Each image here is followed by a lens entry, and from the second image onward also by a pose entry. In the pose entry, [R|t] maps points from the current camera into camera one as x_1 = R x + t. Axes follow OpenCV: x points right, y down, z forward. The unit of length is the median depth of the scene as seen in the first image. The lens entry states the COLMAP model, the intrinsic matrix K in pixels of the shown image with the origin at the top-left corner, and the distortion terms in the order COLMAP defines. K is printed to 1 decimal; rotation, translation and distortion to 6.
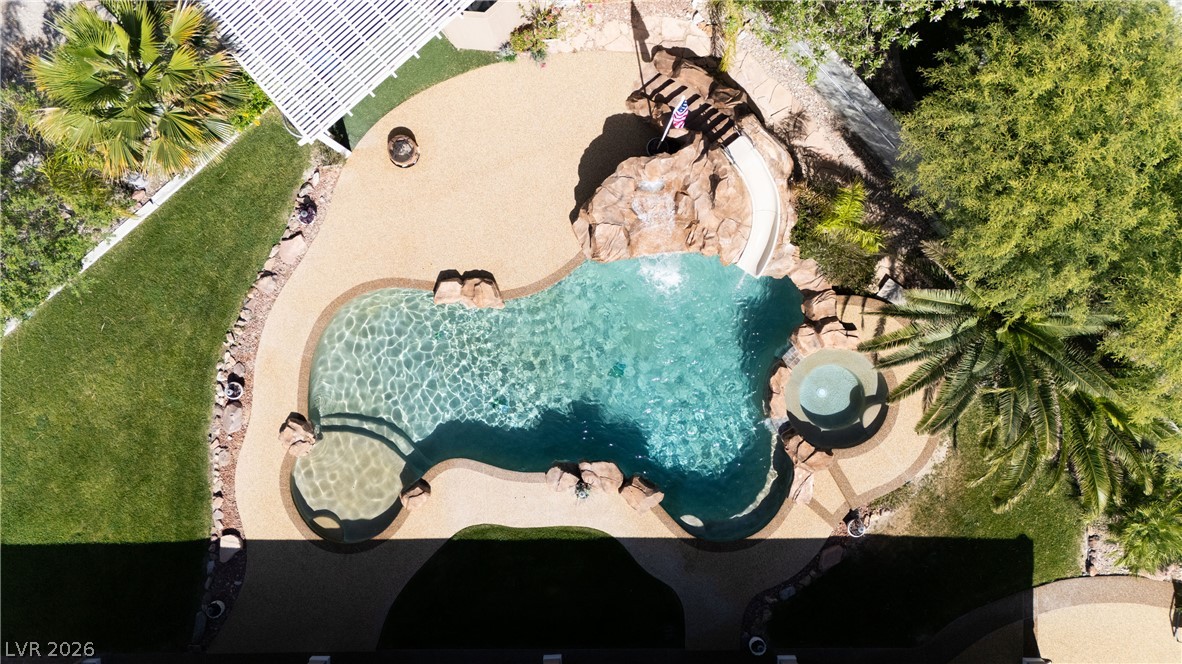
lens RADIAL K [[897.5, 0, 589.3], [0, 897.5, 328.7], [0, 0, 1]] dist [0.052169, -0.008387]
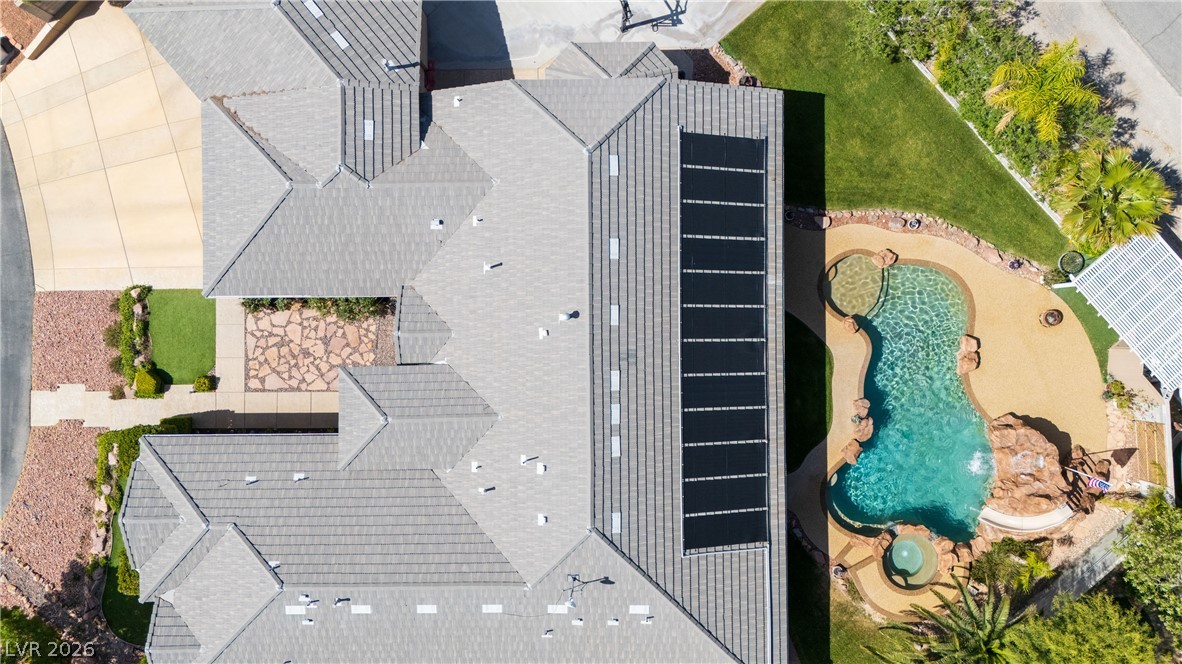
lens RADIAL K [[897.5, 0, 589.3], [0, 897.5, 333.0], [0, 0, 1]] dist [0.052169, -0.008387]
pose [[0.000622, 0.999856, 0.016936, -0.210196], [-0.999927, 0.000418, 0.012052, 0.689642], [0.012043, -0.016942, 0.999784, -0.799898]]
